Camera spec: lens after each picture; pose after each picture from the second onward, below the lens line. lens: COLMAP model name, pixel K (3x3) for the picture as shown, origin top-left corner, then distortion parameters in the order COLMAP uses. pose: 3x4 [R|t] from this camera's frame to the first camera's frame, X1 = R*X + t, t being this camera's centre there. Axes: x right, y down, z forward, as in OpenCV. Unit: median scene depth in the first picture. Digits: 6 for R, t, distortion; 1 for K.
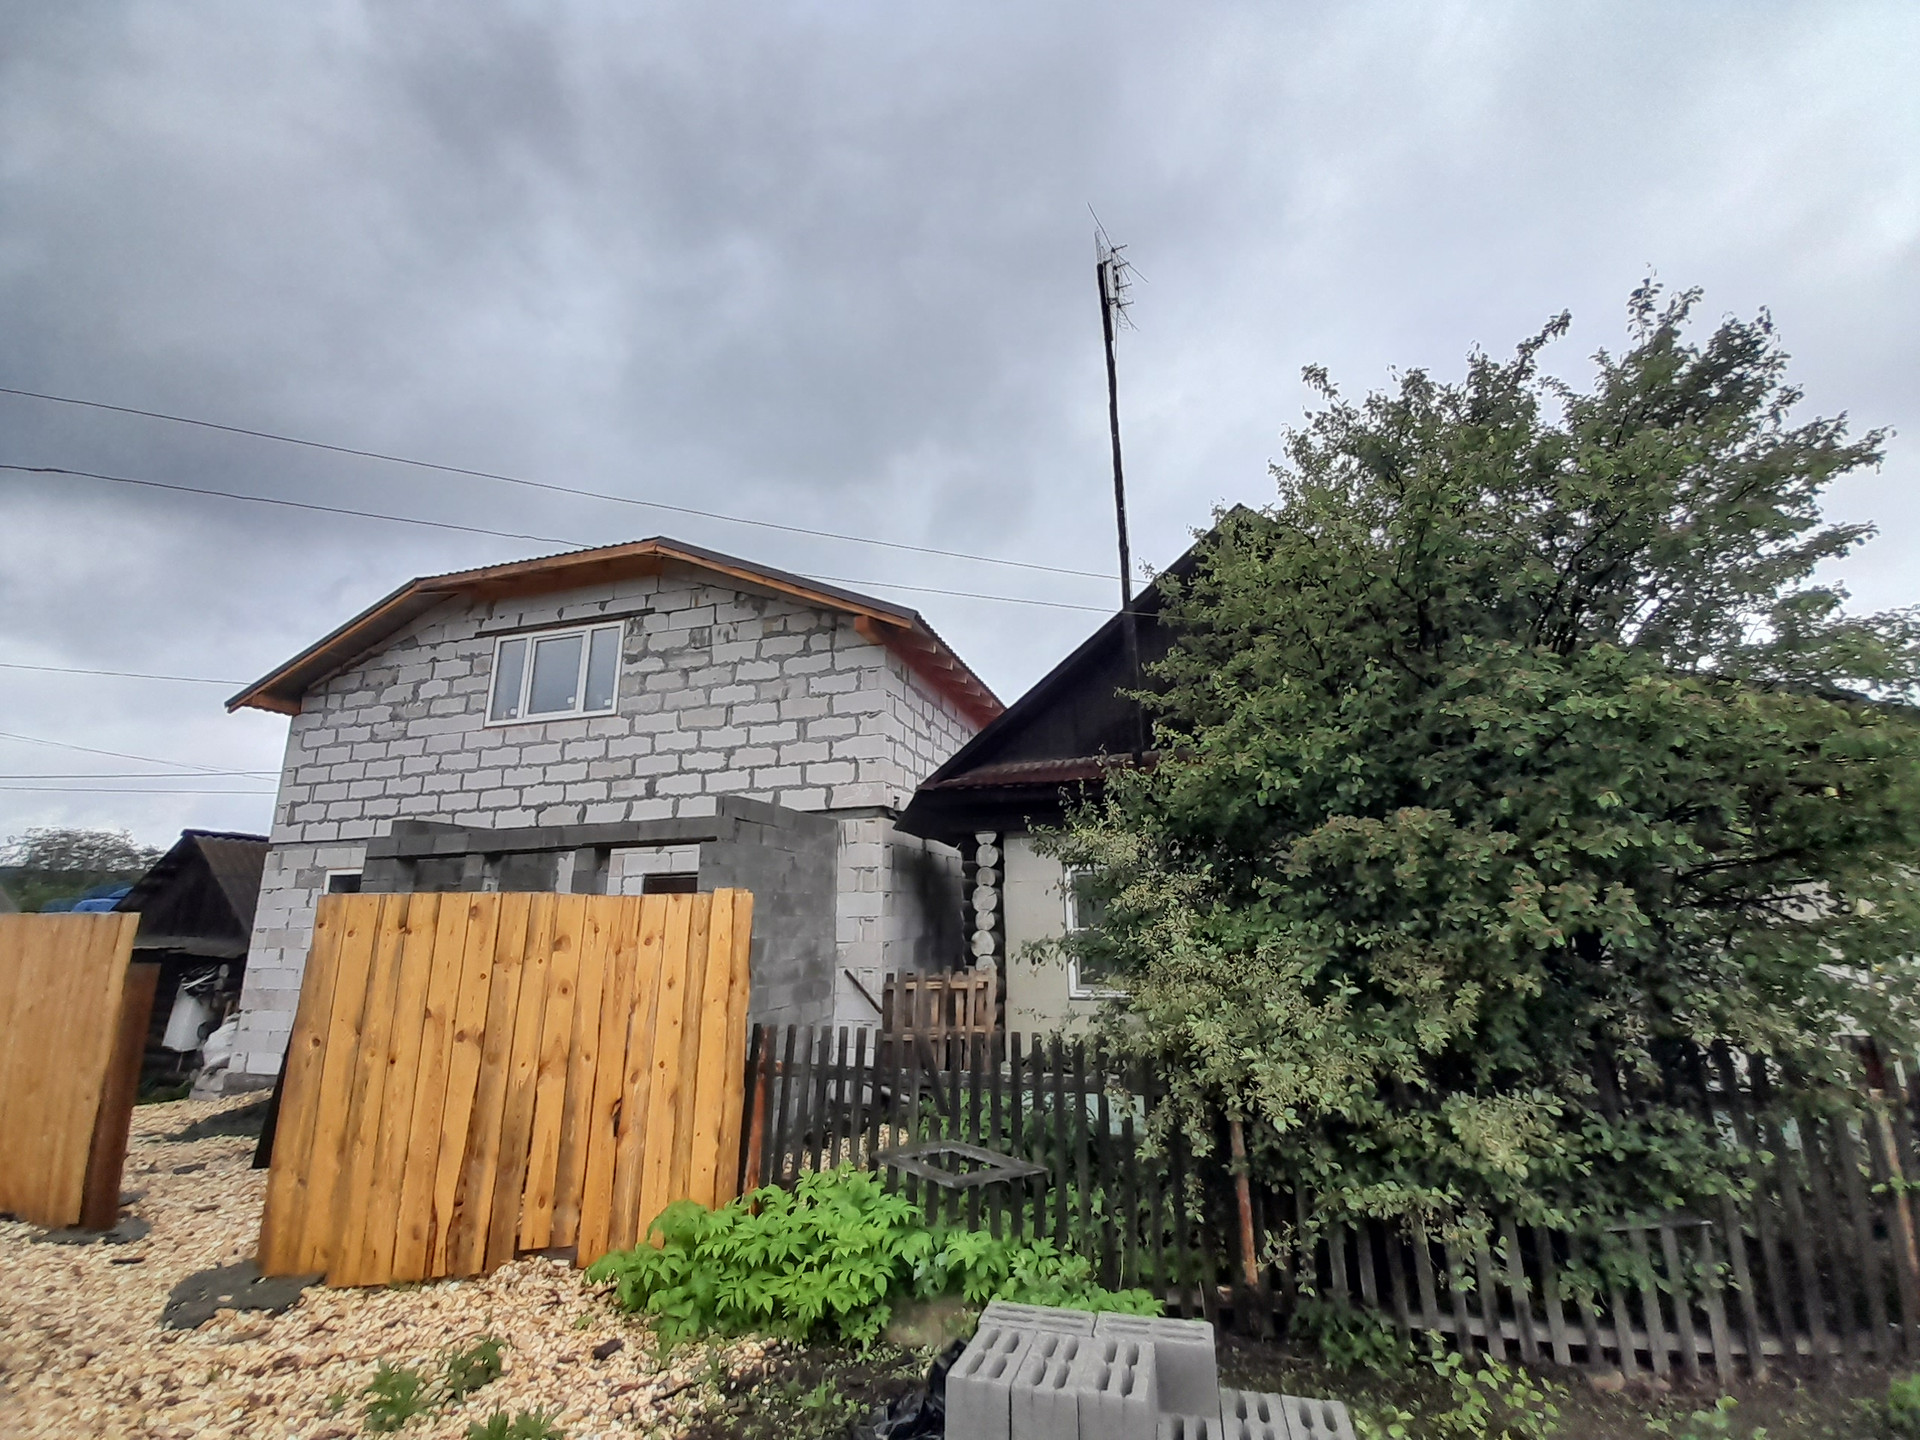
lens RADIAL K [[762.2, 0, 965.6], [0, 762.2, 745.5], [0, 0, 1]] dist [0.026288, -0.022476]
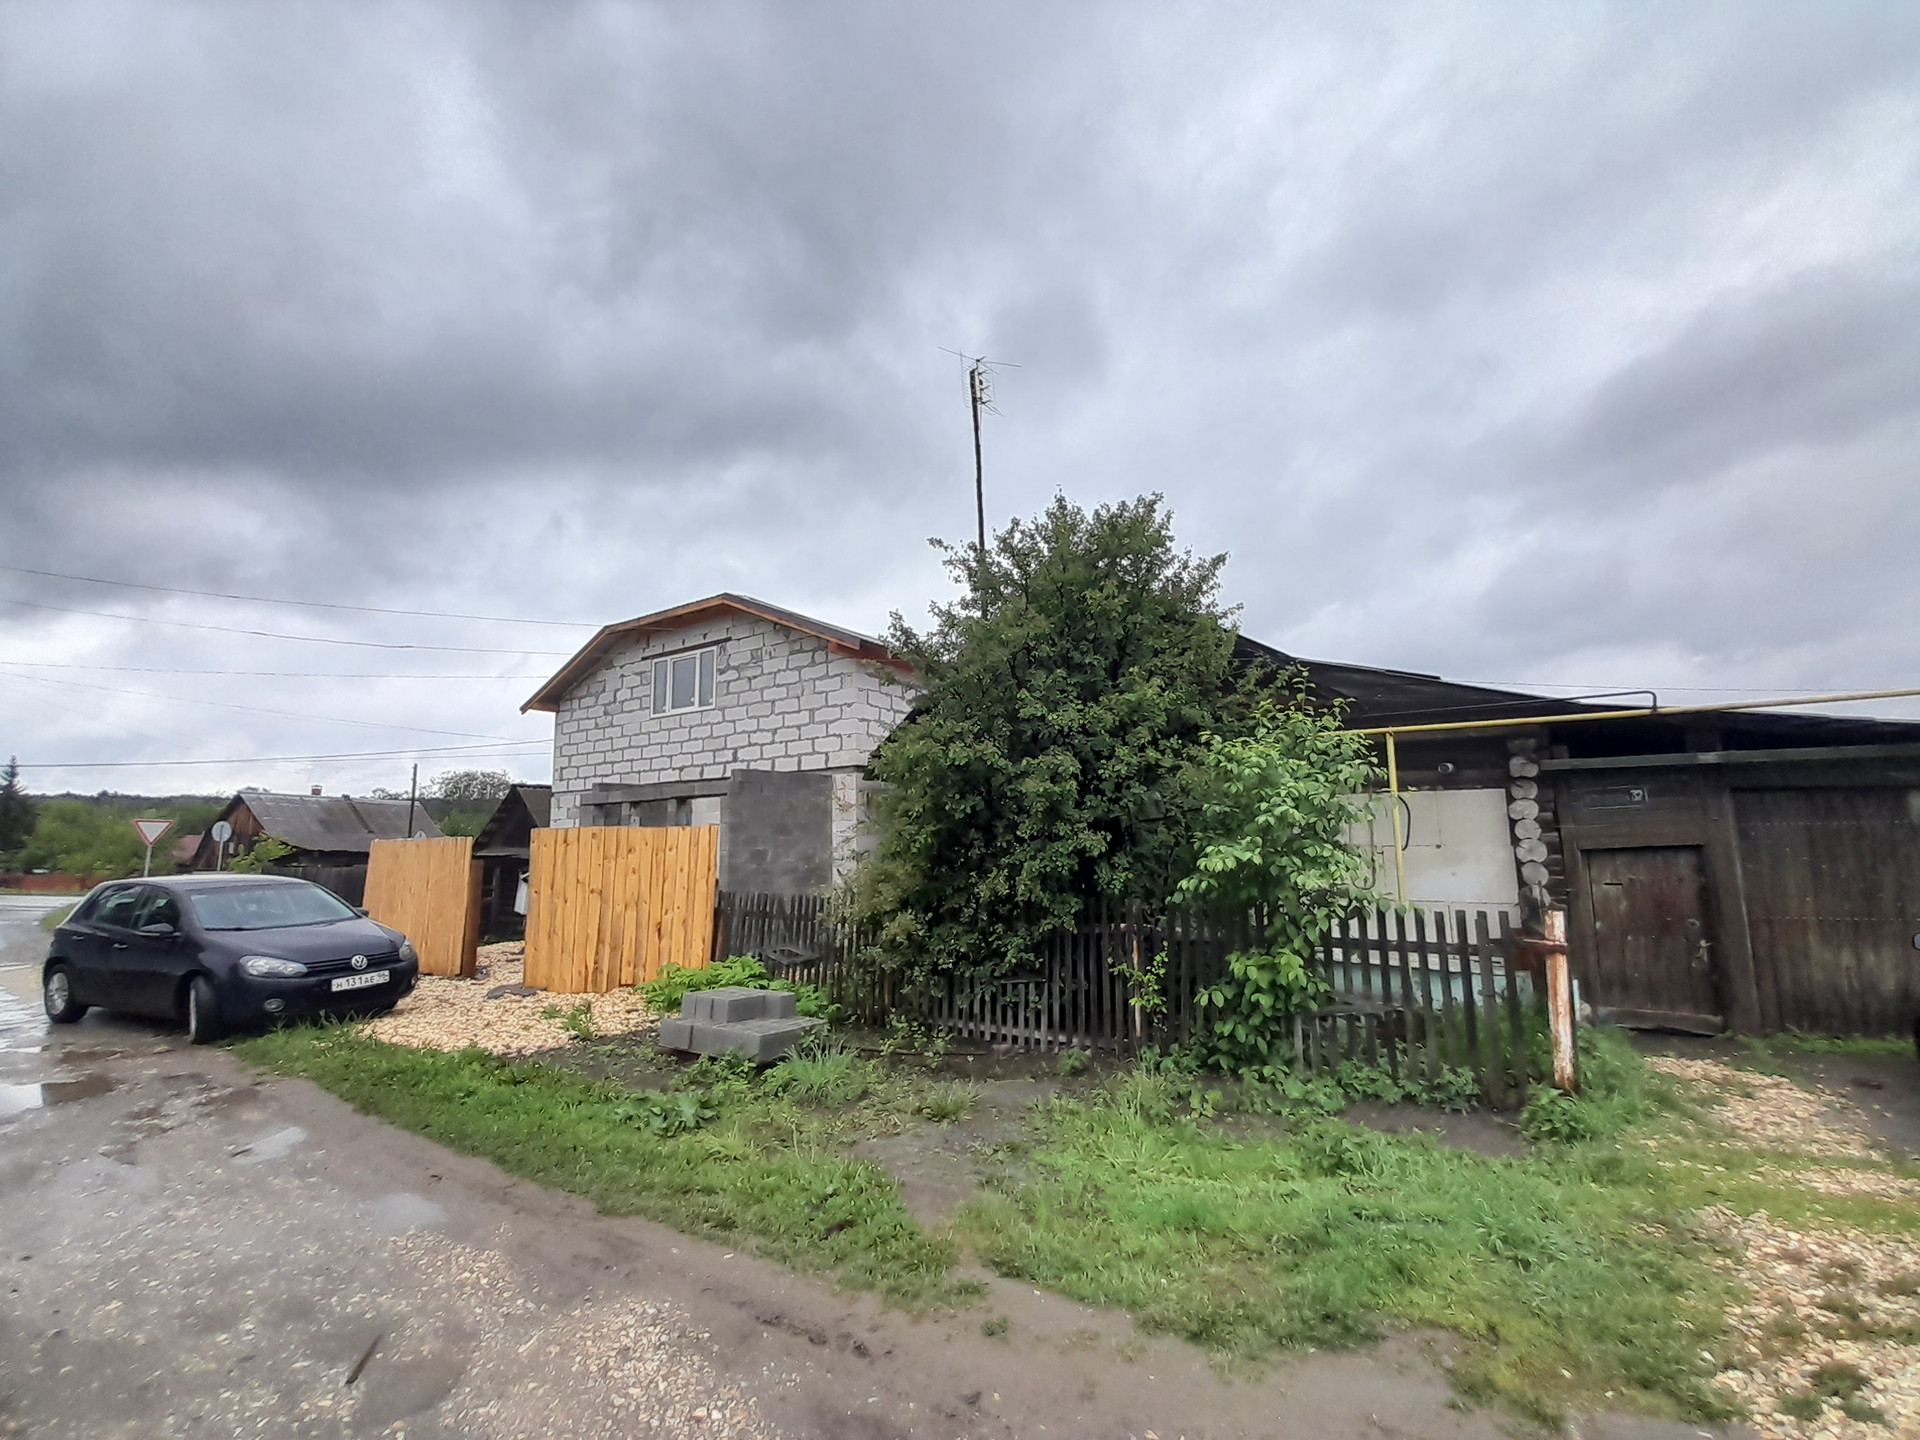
lens RADIAL K [[762.2, 0, 965.6], [0, 762.2, 745.5], [0, 0, 1]] dist [0.026288, -0.022476]
pose [[0.956318, -0.036389, -0.290054, 0.516800], [0.067784, 0.992782, 0.098937, -0.091371], [0.284361, -0.114276, 0.951882, -0.373774]]
